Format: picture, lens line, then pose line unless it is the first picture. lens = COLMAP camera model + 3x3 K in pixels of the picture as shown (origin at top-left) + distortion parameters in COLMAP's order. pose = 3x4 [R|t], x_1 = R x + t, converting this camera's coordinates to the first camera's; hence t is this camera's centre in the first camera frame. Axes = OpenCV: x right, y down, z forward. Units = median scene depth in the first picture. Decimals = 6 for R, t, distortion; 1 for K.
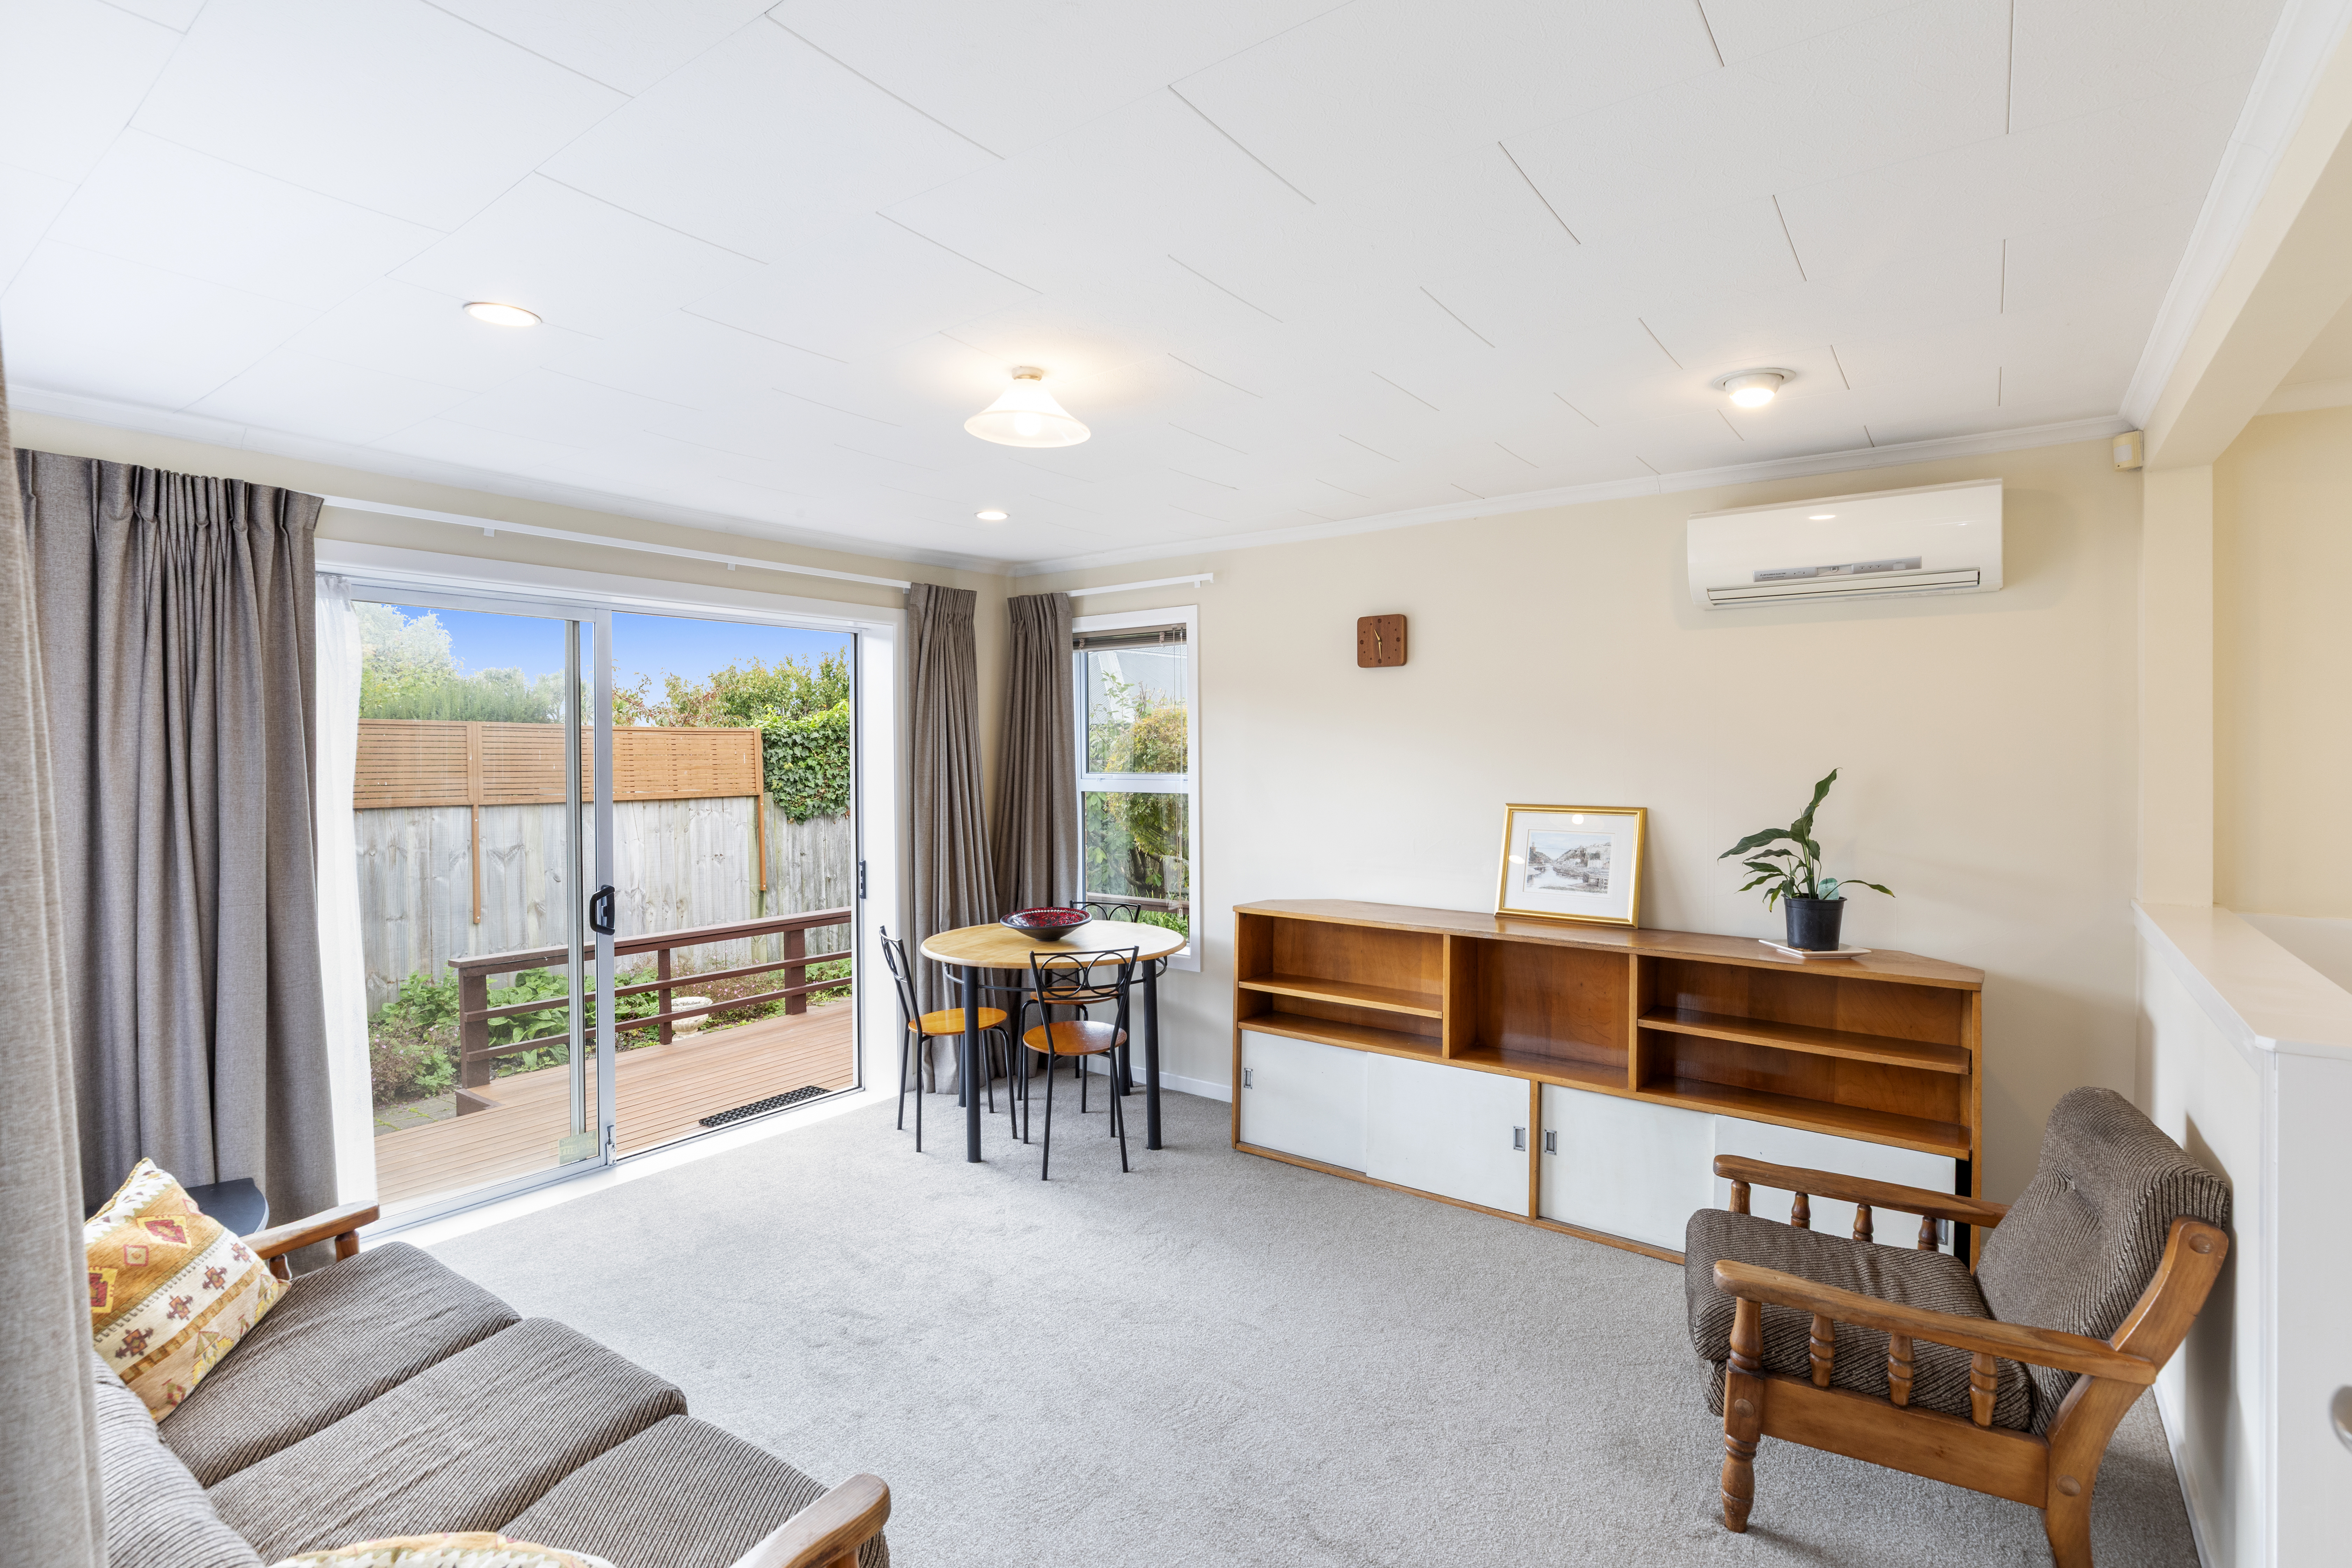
lens RADIAL K [[1122.6, 0, 1175.6], [0, 1122.6, 769.2], [0, 0, 1]] dist [0.001614, 0.000031]
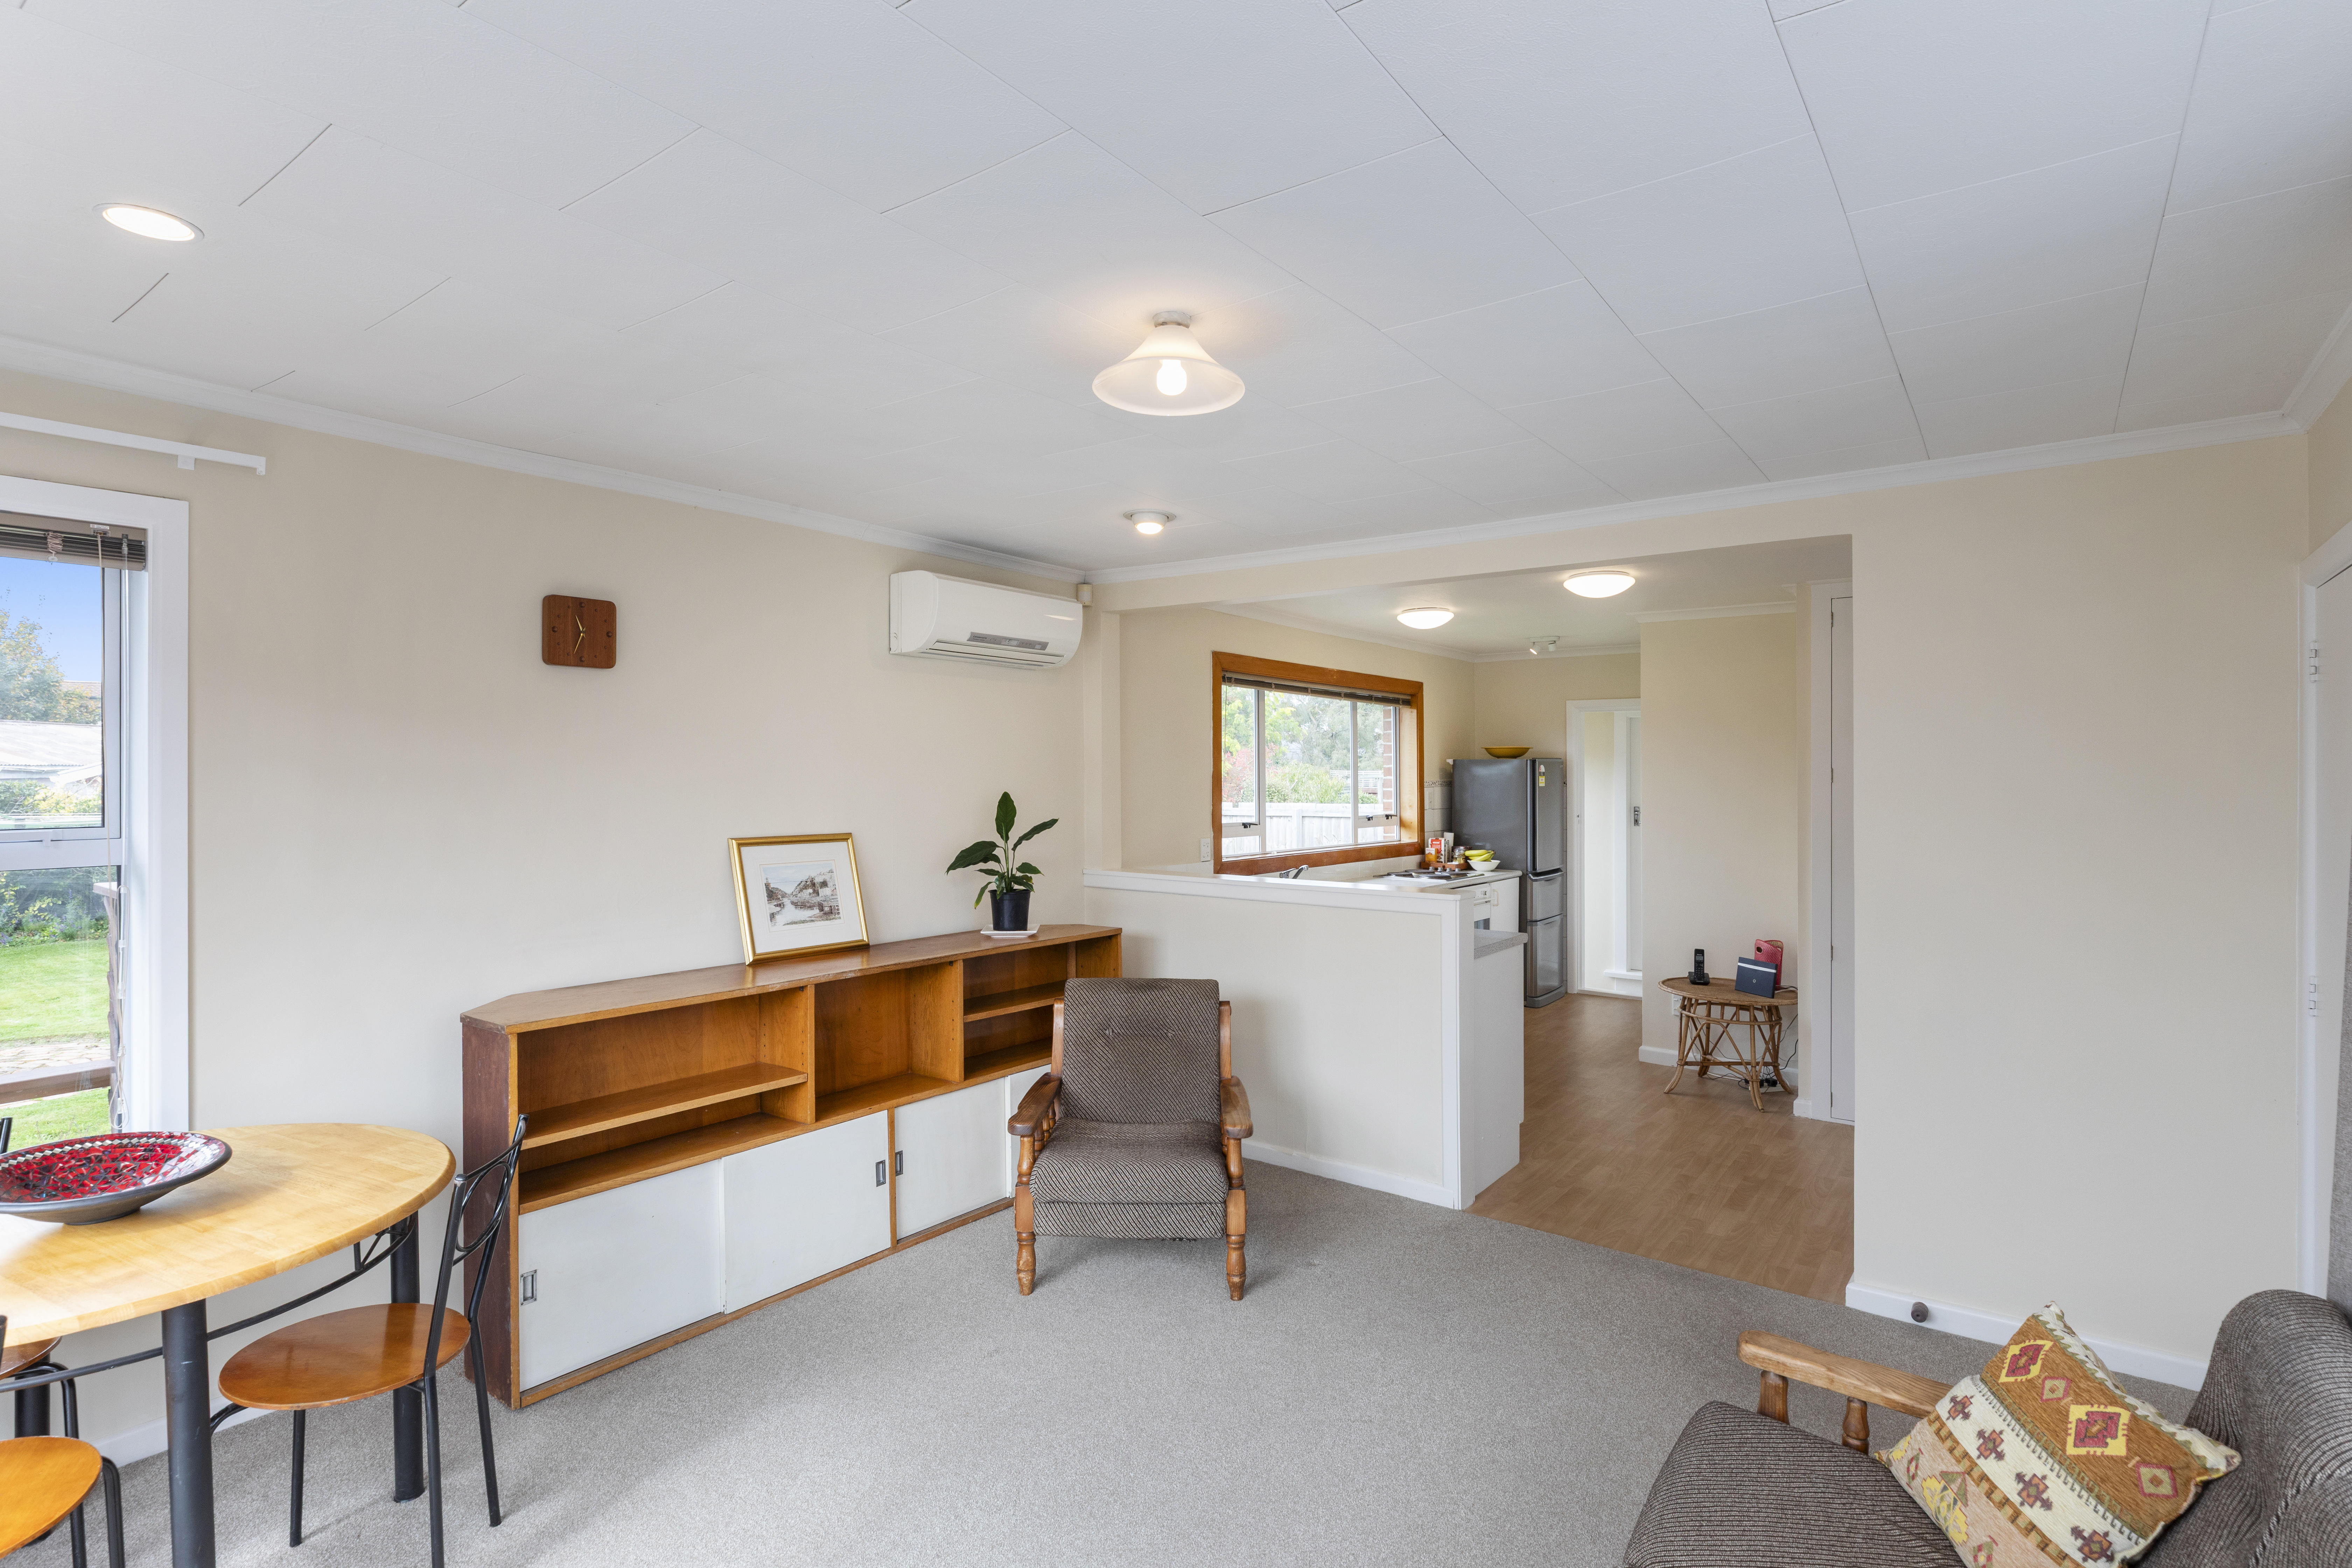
lens RADIAL K [[1167.4, 0, 1175.5], [0, 1167.4, 788.7], [0, 0, 1]] dist [-0.000775, 0.000247]
pose [[0.010531, -0.005987, 0.999927, -0.661984], [0.021487, 0.999753, 0.005759, -0.006902], [-0.999714, 0.021424, 0.010657, 0.674746]]
